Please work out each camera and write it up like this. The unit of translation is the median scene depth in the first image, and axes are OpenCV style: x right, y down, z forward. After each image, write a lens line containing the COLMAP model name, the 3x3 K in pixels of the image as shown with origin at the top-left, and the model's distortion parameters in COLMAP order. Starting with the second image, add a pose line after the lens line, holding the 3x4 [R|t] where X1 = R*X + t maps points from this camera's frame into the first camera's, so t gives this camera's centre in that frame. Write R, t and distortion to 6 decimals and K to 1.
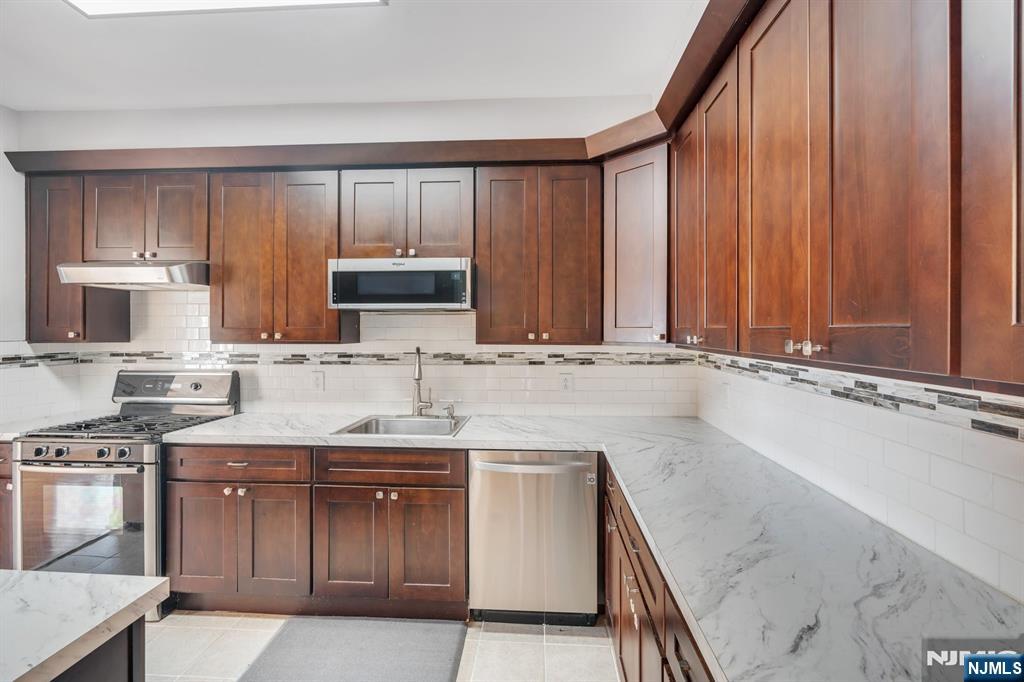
lens RADIAL K [[476.7, 0, 511.9], [0, 476.7, 346.4], [0, 0, 1]] dist [-0.000411, 0.000395]
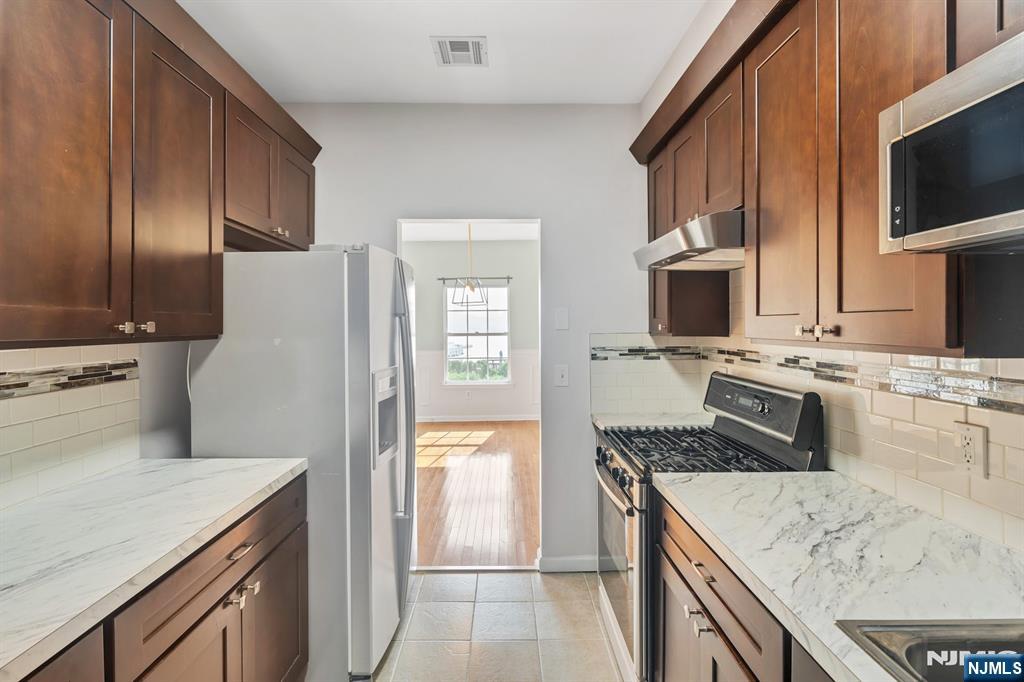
lens RADIAL K [[483.4, 0, 509.5], [0, 483.4, 324.5], [0, 0, 1]] dist [-0.000786, -0.000109]
pose [[0.081598, -0.001919, -0.996664, -0.045145], [-0.029096, 0.999567, -0.004306, -0.015432], [0.996241, 0.029351, 0.081507, 0.599563]]
